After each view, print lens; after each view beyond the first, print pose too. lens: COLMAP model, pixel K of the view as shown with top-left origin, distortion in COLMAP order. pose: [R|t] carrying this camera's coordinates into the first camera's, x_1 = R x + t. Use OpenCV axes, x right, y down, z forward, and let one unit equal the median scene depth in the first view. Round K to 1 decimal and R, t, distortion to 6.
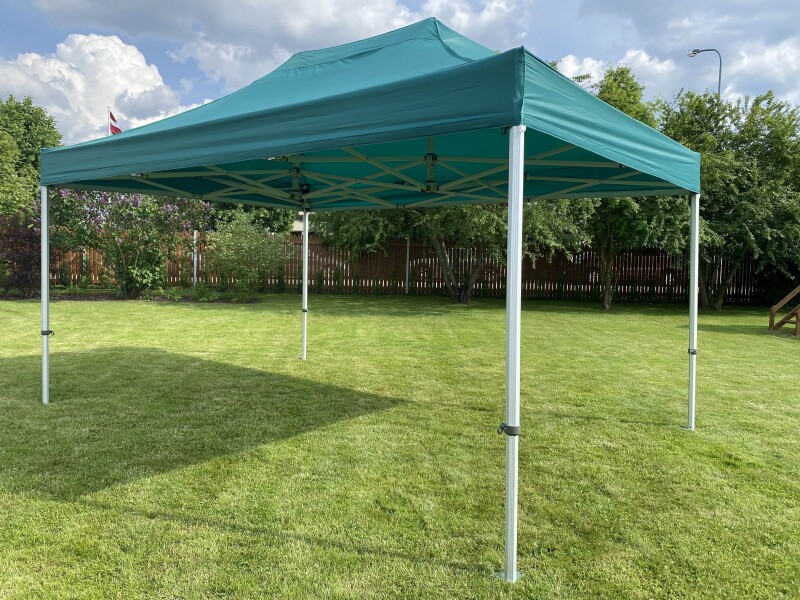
lens RADIAL K [[610.3, 0, 395.2], [0, 610.3, 295.2], [0, 0, 1]] dist [0.006135, 0.006941]
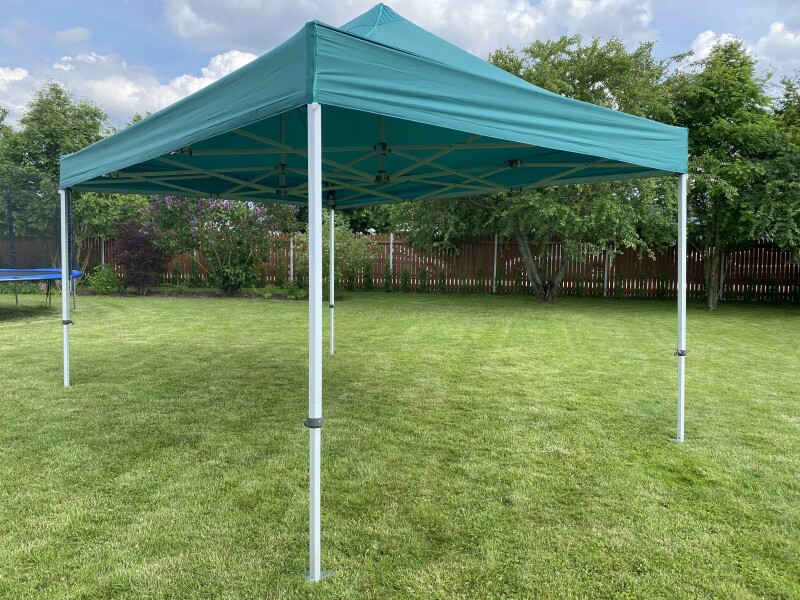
lens RADIAL K [[608.5, 0, 400.0], [0, 608.5, 300.0], [0, 0, 1]] dist [0.009093, 0.002666]
pose [[0.977779, 0.005566, -0.209566, 0.310428], [-0.004153, 0.999966, 0.007181, 0.012479], [0.209599, -0.006151, 0.977768, 0.058302]]
